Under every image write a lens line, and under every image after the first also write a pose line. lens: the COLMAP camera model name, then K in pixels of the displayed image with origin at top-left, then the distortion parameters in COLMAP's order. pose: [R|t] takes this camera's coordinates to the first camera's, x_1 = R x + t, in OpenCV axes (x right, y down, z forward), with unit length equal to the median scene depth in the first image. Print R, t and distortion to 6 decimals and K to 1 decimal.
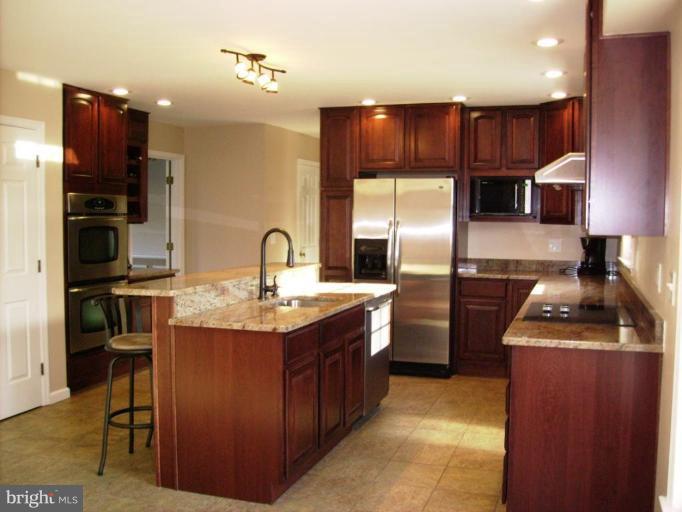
lens RADIAL K [[682.7, 0, 341.6], [0, 682.7, 256.1], [0, 0, 1]] dist [-0.130664, 0.000000]
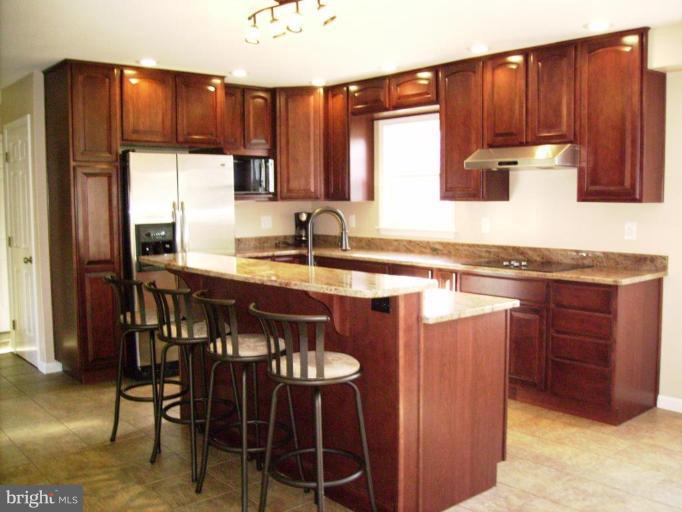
lens RADIAL K [[682.7, 0, 341.1], [0, 682.7, 256.0], [0, 0, 1]] dist [-0.130664, 0.000000]
pose [[0.518312, -0.083893, 0.851067, -0.567275], [0.058789, 0.996318, 0.062408, -0.024190], [-0.853168, 0.017686, 0.521336, 0.363828]]
